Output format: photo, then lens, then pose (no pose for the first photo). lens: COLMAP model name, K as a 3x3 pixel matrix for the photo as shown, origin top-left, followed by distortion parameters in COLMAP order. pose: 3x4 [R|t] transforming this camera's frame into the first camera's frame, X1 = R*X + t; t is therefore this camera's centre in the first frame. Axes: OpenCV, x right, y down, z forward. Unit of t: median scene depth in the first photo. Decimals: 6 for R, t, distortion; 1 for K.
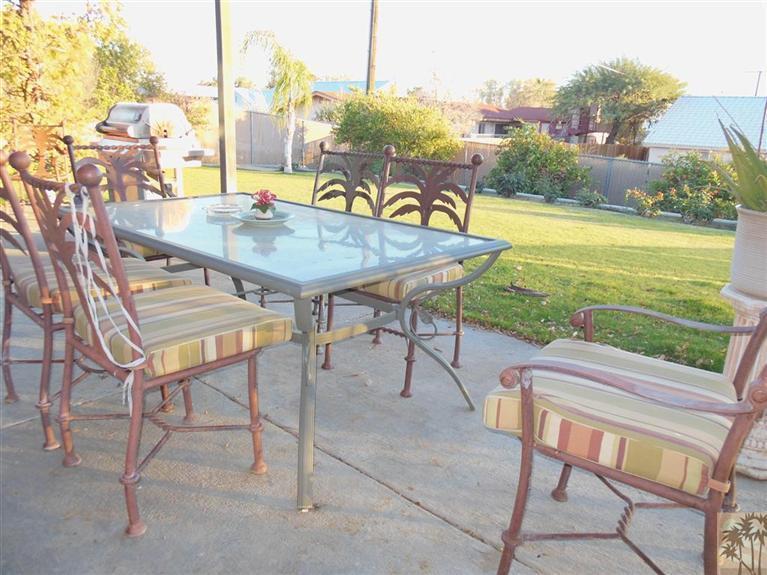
lens RADIAL K [[594.8, 0, 382.2], [0, 594.8, 285.1], [0, 0, 1]] dist [-0.061026, 0.122000]
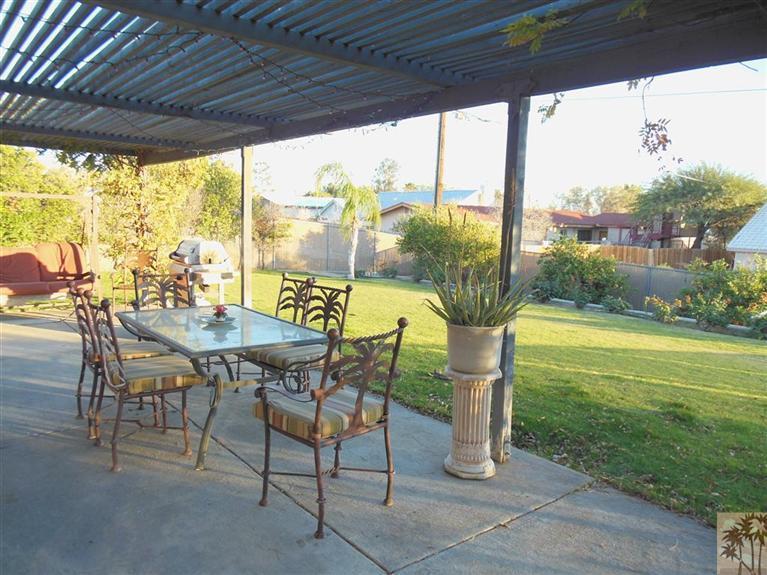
lens RADIAL K [[594.8, 0, 382.2], [0, 594.8, 285.1], [0, 0, 1]] dist [-0.061026, 0.122000]
pose [[0.985286, 0.007221, -0.170761, 0.107446], [-0.035683, 0.985781, -0.164205, 0.010224], [0.167147, 0.167883, 0.971533, -0.122100]]
